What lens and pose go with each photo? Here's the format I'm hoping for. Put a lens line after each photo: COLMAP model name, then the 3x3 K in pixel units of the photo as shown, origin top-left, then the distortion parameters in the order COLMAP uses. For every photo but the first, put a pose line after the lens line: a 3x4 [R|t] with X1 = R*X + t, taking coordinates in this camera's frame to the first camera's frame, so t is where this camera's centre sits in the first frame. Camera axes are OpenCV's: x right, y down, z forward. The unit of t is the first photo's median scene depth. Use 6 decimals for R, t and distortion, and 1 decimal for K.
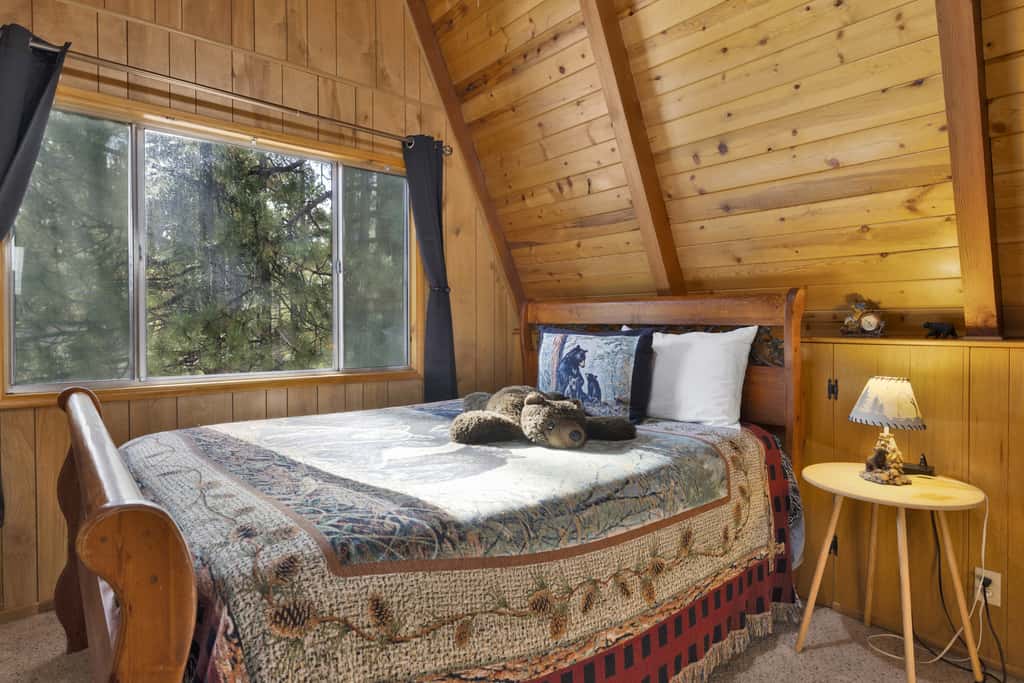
lens RADIAL K [[552.3, 0, 512.1], [0, 552.3, 333.7], [0, 0, 1]] dist [0.002257, -0.000782]
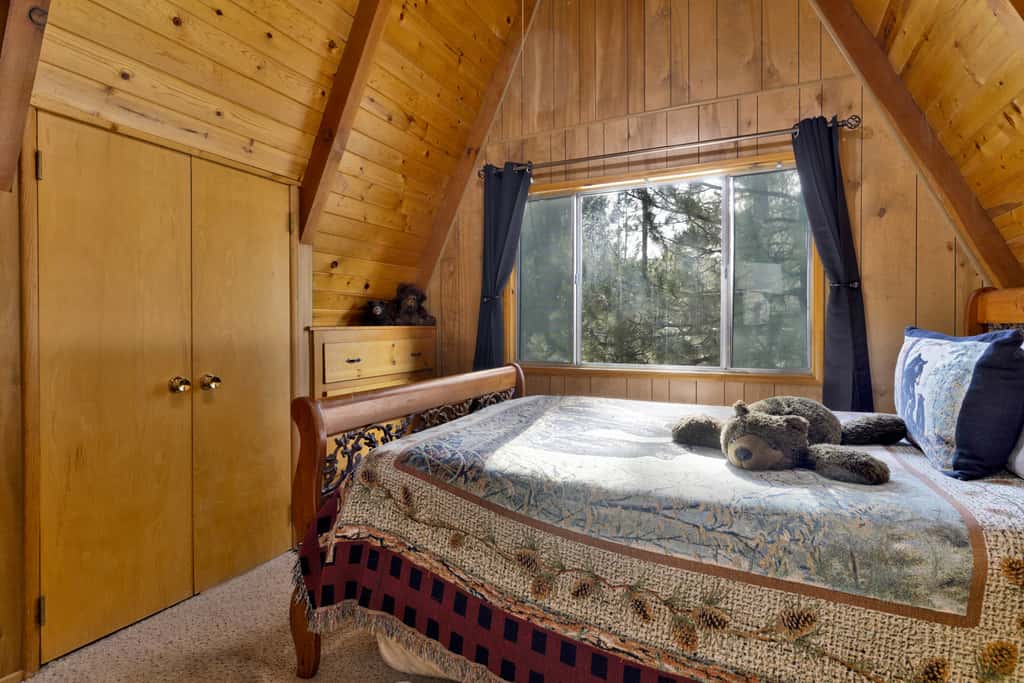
lens RADIAL K [[511.7, 0, 509.4], [0, 511.7, 335.0], [0, 0, 1]] dist [0.002007, -0.000342]
pose [[0.410233, 0.011090, -0.911913, 0.864193], [-0.012285, 0.999903, 0.006633, -0.001301], [0.911898, 0.008482, 0.410329, 0.426262]]
